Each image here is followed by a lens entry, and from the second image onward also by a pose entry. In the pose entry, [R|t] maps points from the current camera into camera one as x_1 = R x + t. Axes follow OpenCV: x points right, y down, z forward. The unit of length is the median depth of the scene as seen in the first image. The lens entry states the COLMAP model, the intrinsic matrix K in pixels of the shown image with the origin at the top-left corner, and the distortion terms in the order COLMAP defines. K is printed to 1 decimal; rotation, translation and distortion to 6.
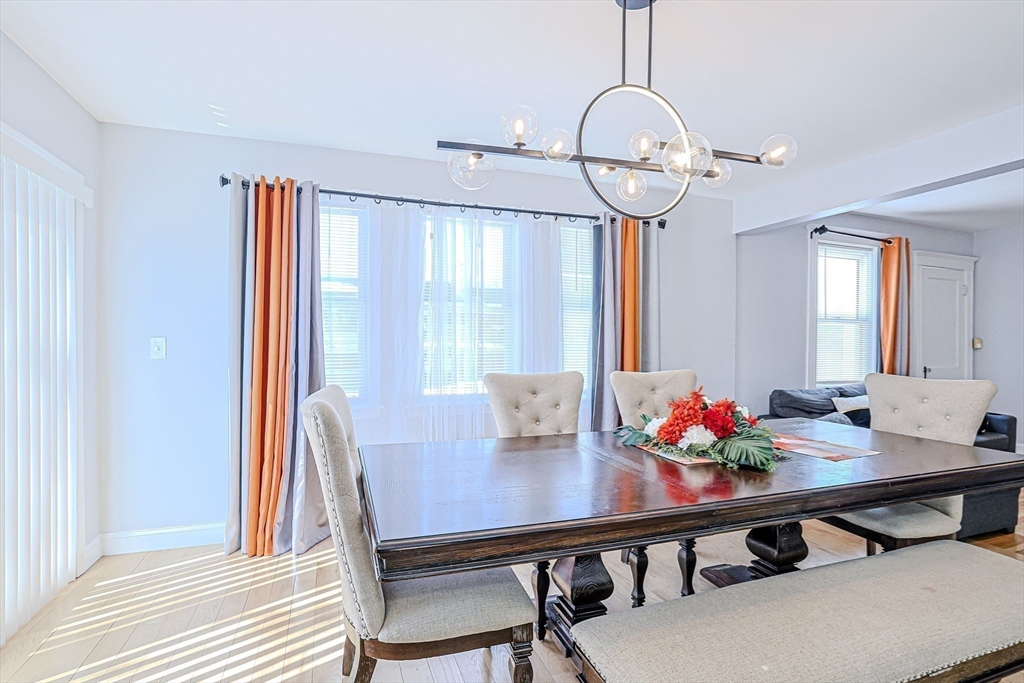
lens RADIAL K [[478.8, 0, 484.0], [0, 478.8, 344.9], [0, 0, 1]] dist [-0.038747, 0.006604]
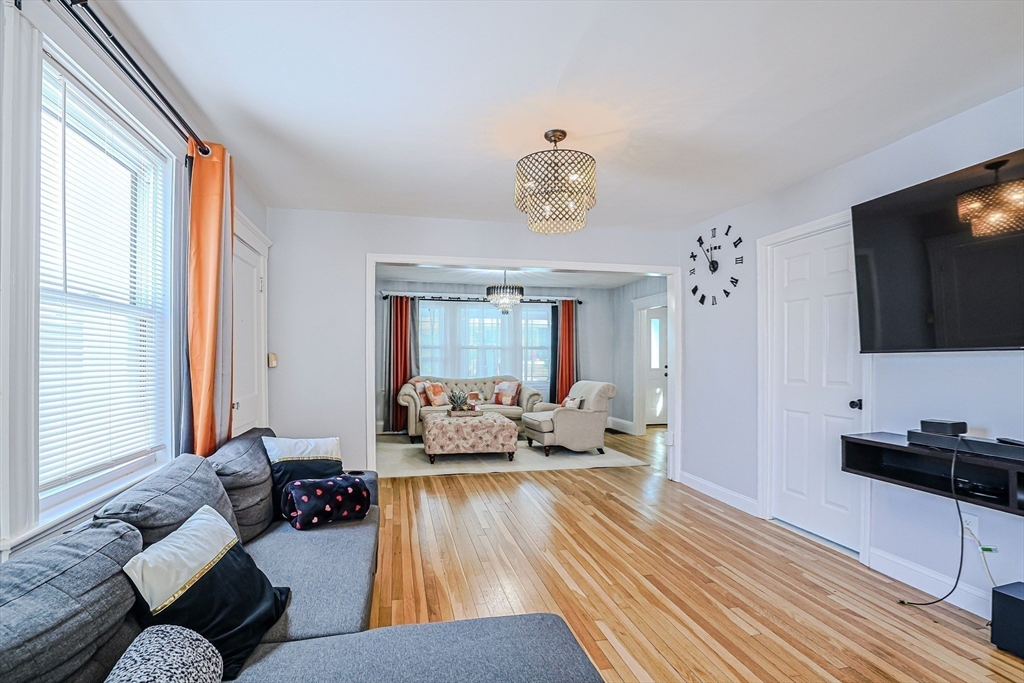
lens RADIAL K [[478.8, 0, 494.5], [0, 478.8, 359.6], [0, 0, 1]] dist [-0.038747, 0.006604]
pose [[0.120259, -0.005242, 0.992729, 0.412168], [0.006502, 0.999969, 0.004492, -0.006000], [-0.992721, 0.005915, 0.120289, 0.625208]]
